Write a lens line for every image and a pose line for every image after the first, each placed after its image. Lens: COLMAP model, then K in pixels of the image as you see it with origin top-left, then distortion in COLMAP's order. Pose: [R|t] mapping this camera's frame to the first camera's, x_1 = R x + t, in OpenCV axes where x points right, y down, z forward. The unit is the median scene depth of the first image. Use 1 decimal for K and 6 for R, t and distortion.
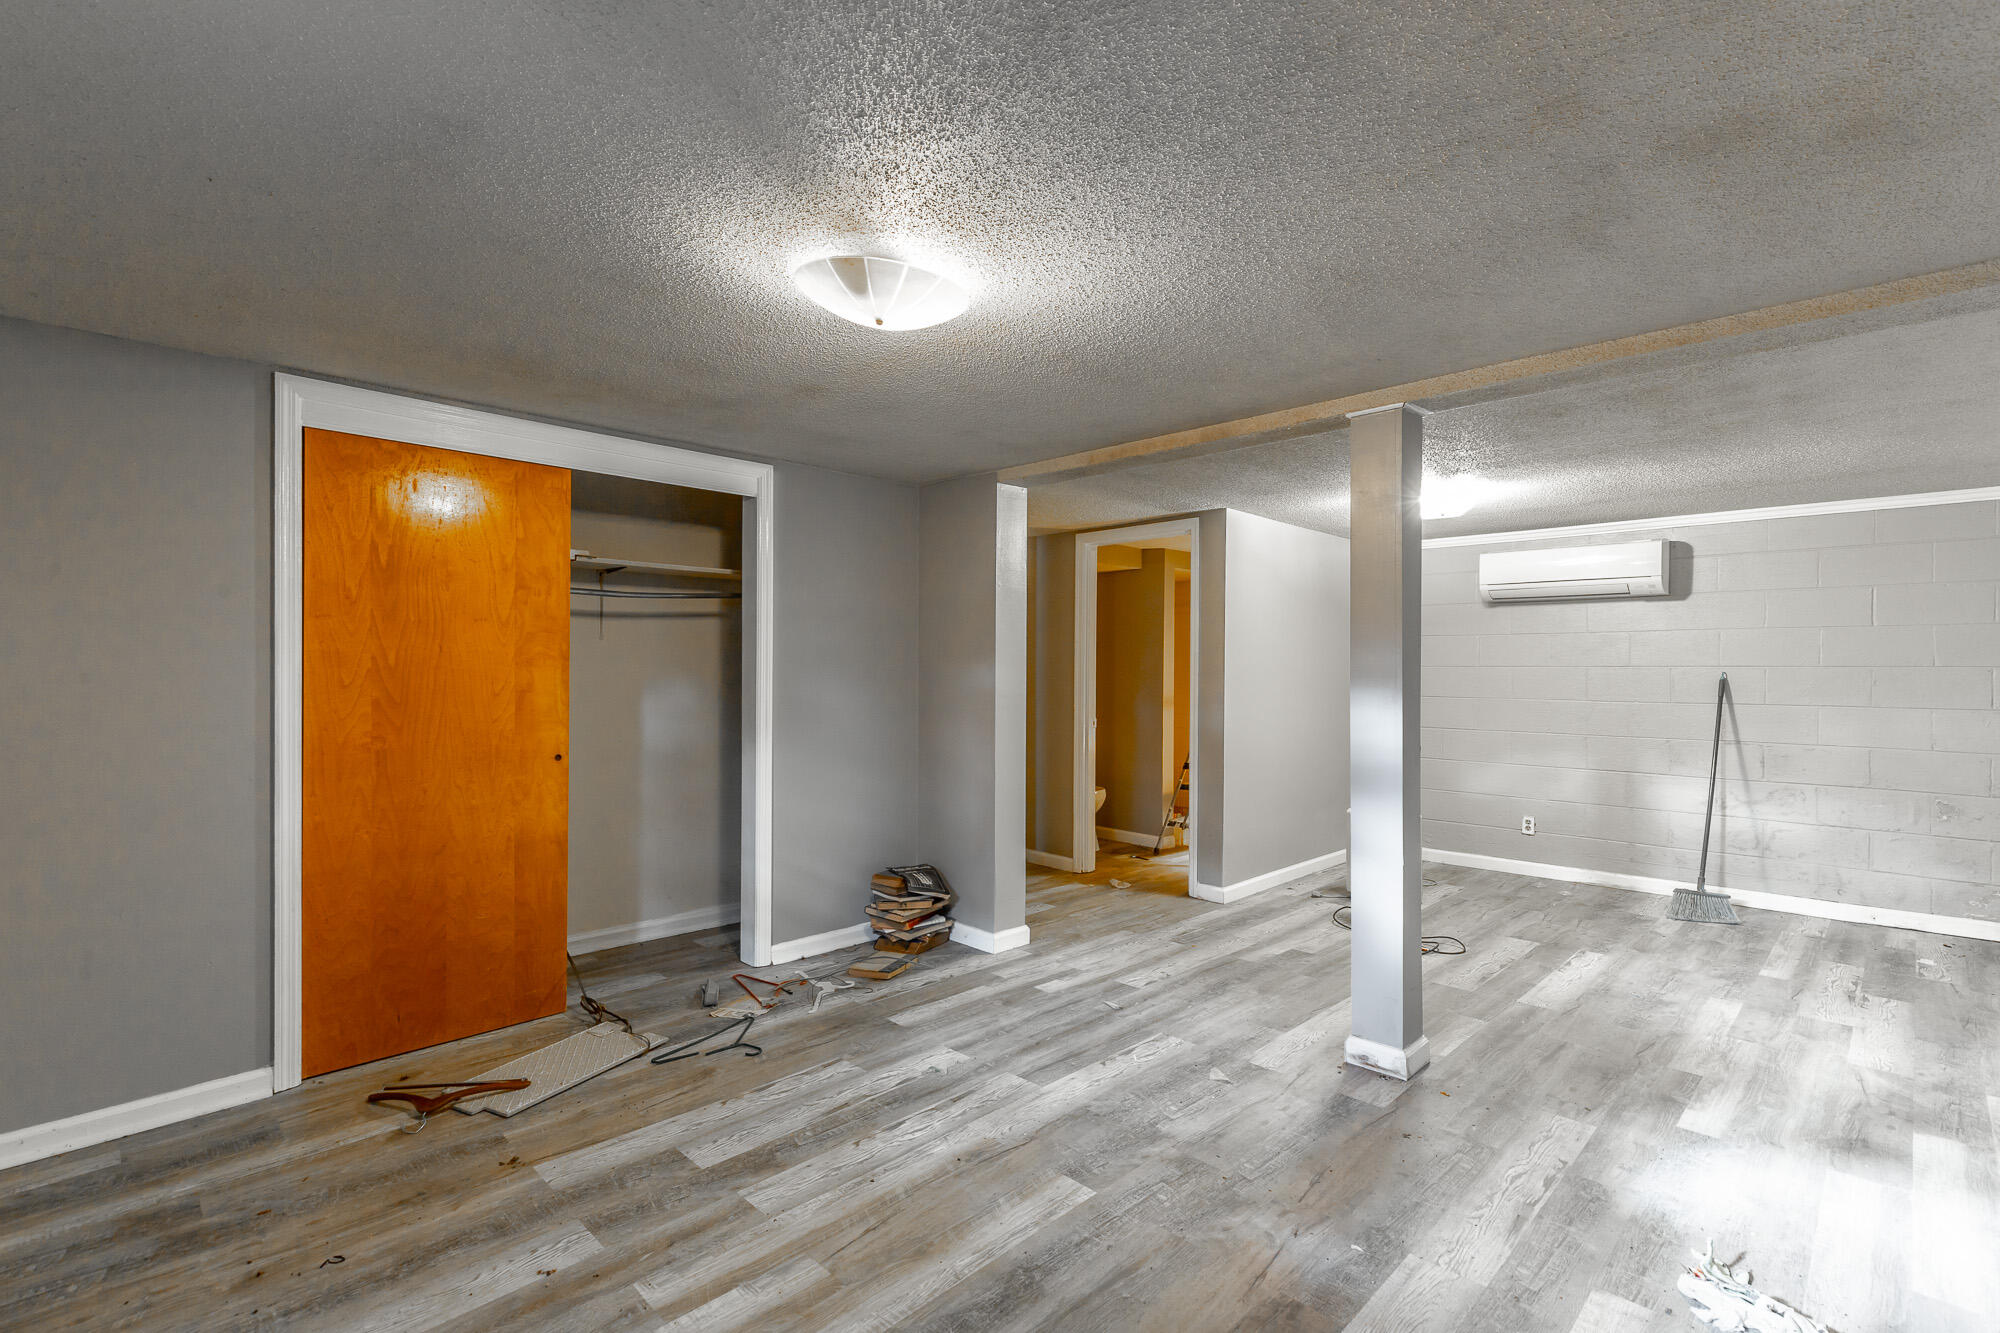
lens RADIAL K [[902.0, 0, 1000.0], [0, 902.0, 666.5], [0, 0, 1]] dist [0.005520, -0.000011]
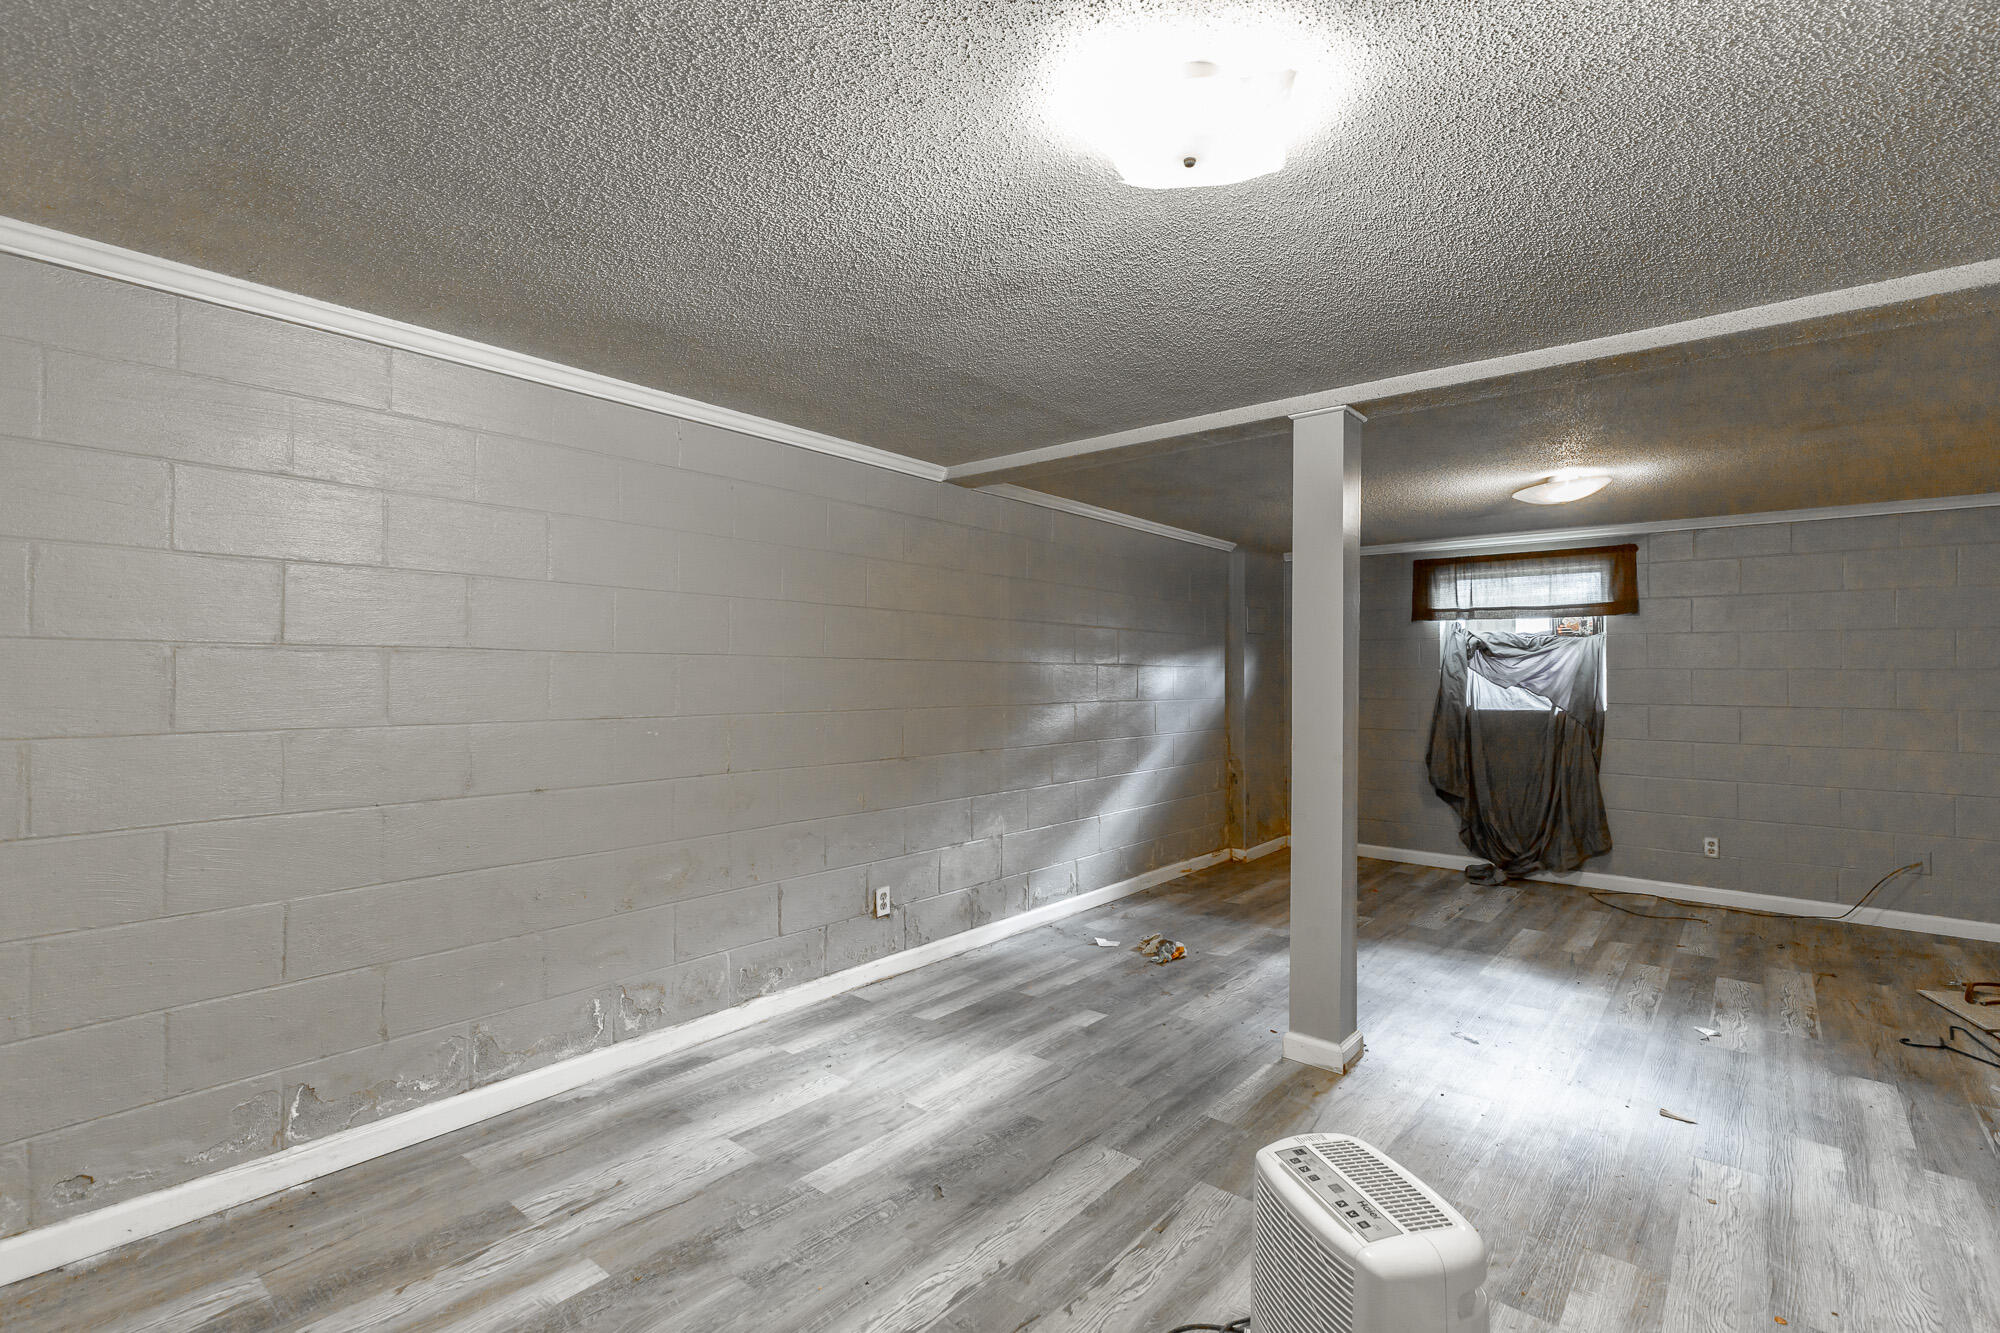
lens RADIAL K [[902.0, 0, 1000.0], [0, 902.0, 666.5], [0, 0, 1]] dist [0.005520, -0.000011]
pose [[-0.996317, -0.011506, -0.084971, 0.749838], [-0.010295, 0.999839, -0.014672, 0.014971], [0.085126, -0.013743, -0.996275, 1.690631]]
